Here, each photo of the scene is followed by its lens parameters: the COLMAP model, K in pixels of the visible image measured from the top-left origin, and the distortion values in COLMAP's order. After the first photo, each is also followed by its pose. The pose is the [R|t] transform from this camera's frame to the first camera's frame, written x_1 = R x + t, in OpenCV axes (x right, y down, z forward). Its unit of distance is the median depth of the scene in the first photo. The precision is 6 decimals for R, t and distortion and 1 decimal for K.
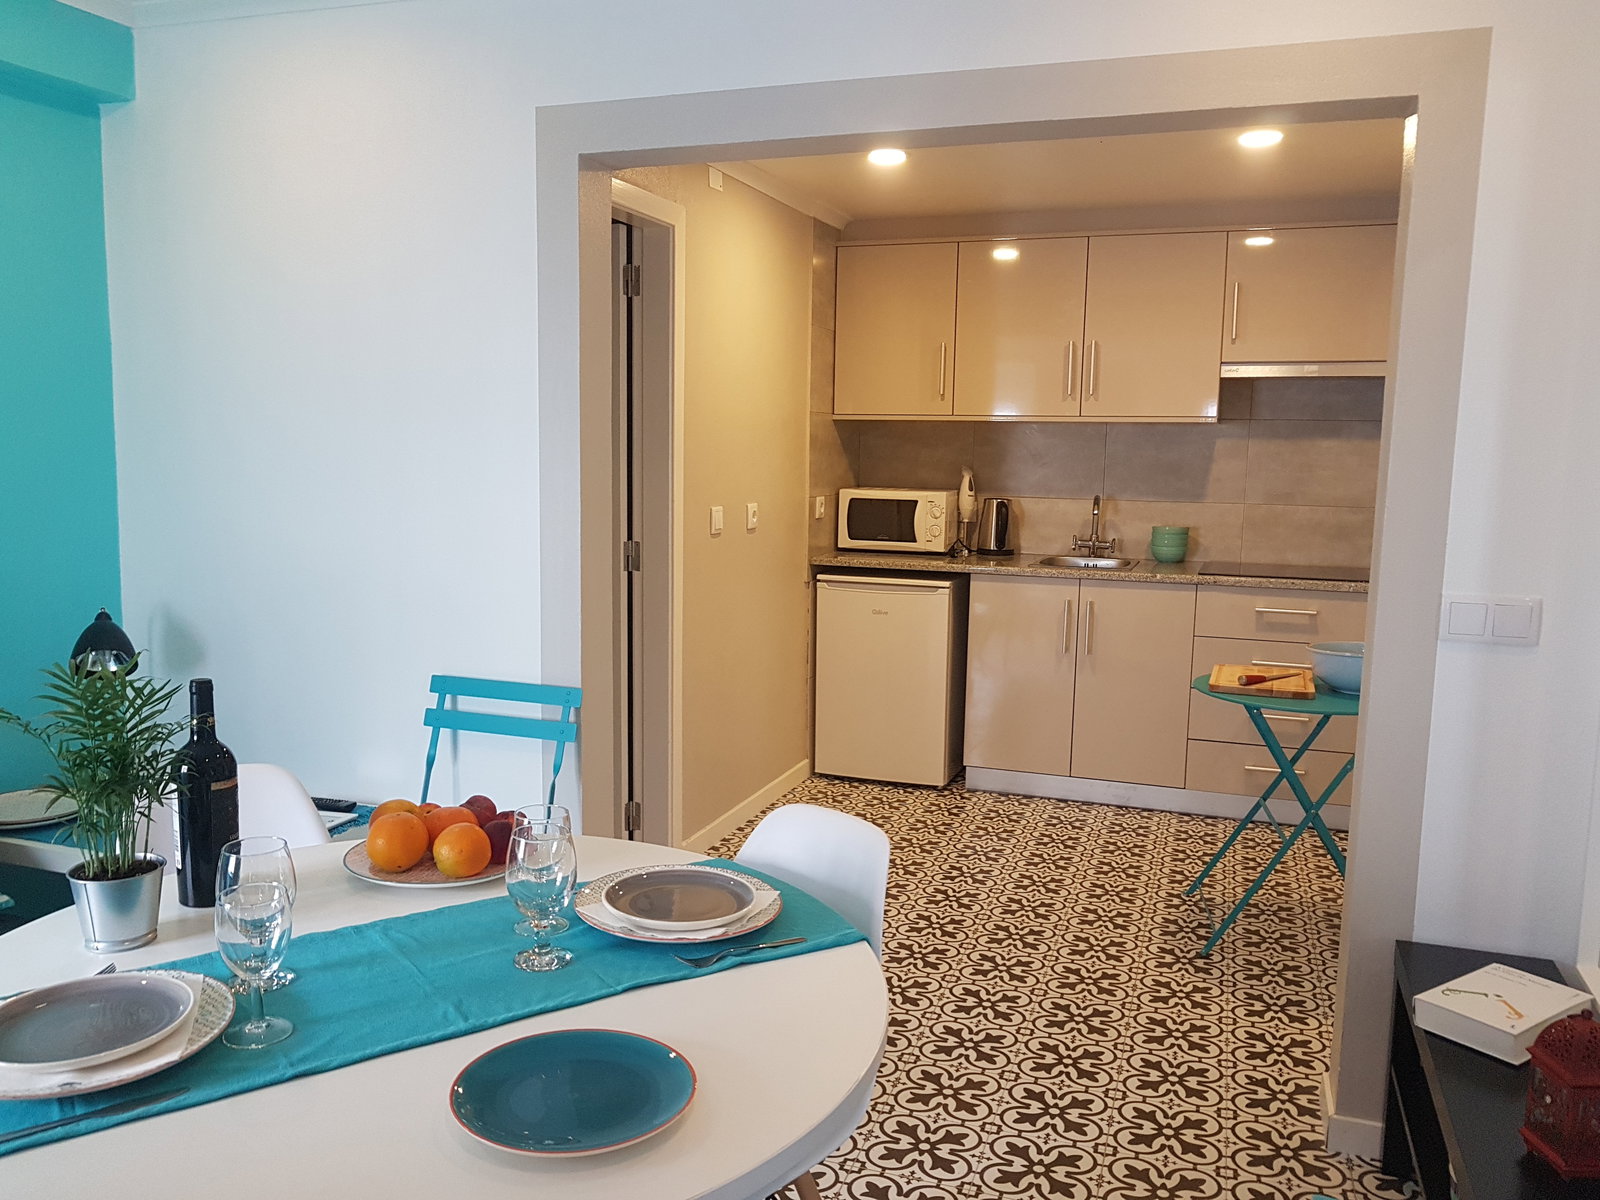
lens RADIAL K [[1255.7, 0, 797.9], [0, 1255.7, 605.3], [0, 0, 1]] dist [0.028634, -0.027987]
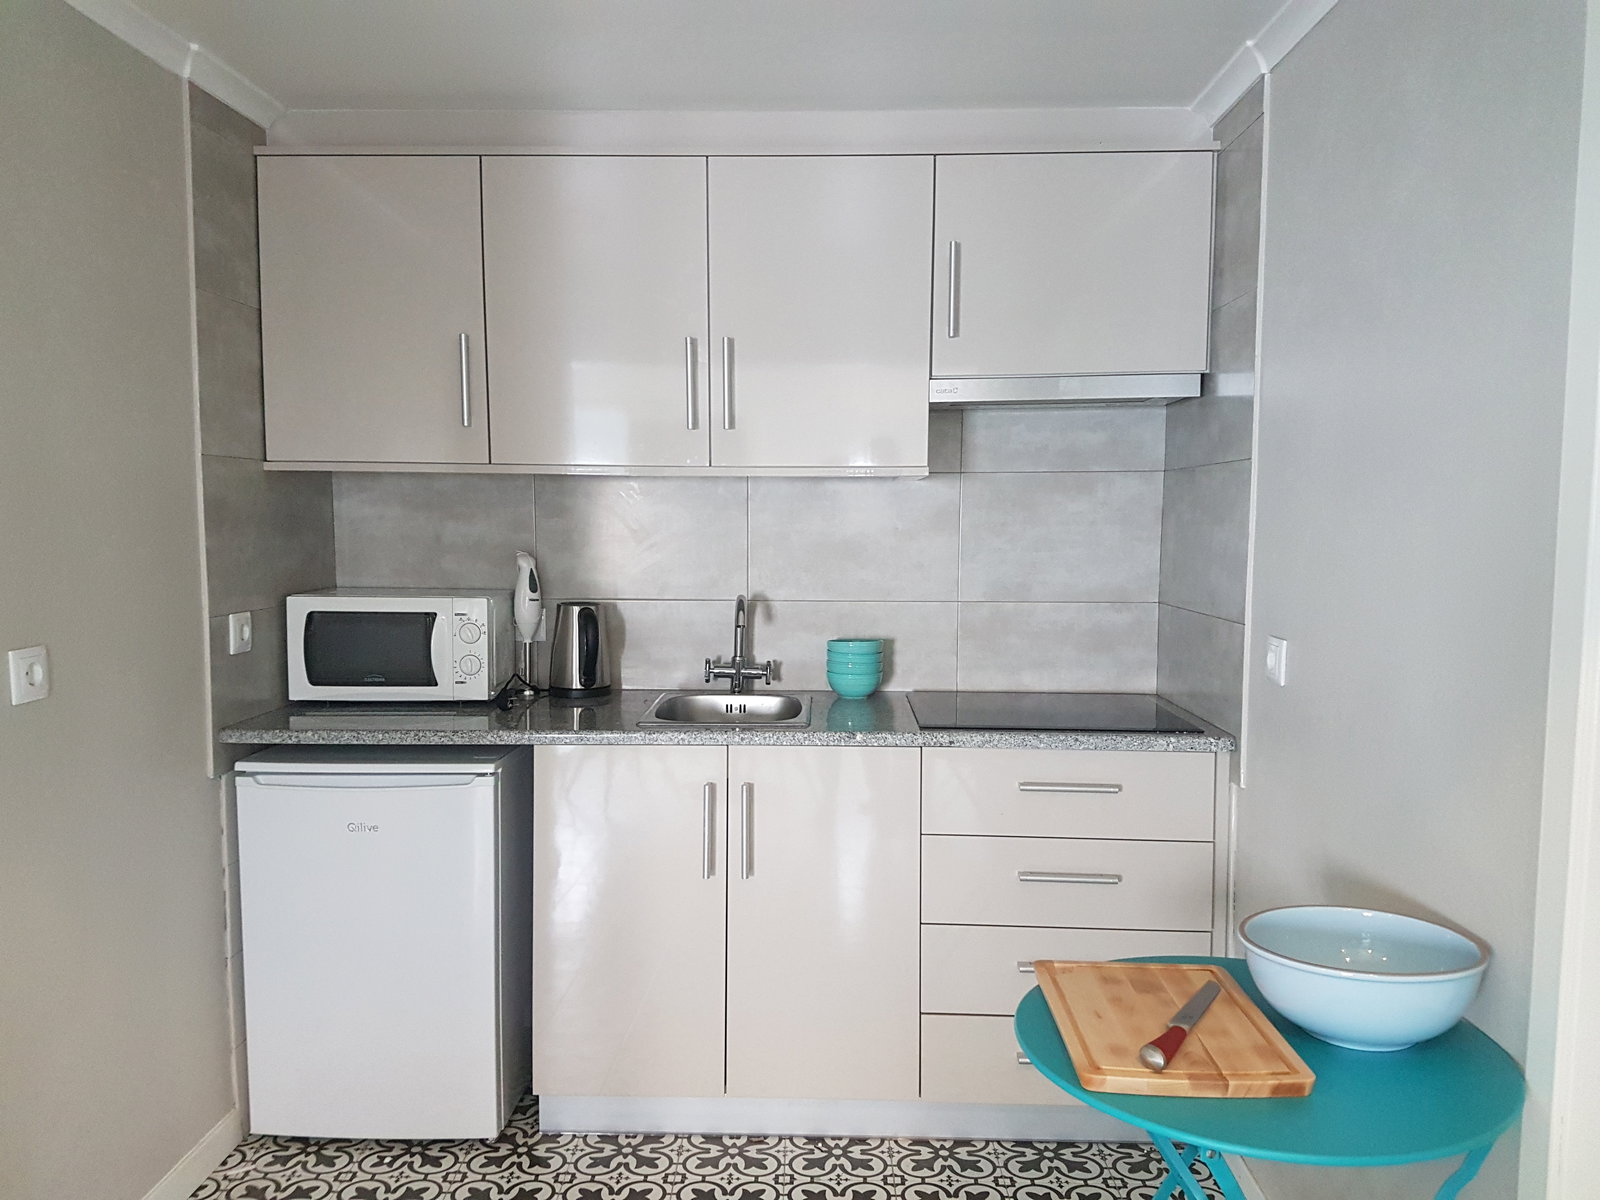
lens RADIAL K [[1255.7, 0, 801.9], [0, 1255.7, 605.9], [0, 0, 1]] dist [0.028634, -0.027987]
pose [[0.950234, -0.031515, 0.309939, 0.076704], [0.049532, 0.997499, -0.050430, -0.050089], [-0.307574, 0.063272, 0.949418, 0.414015]]
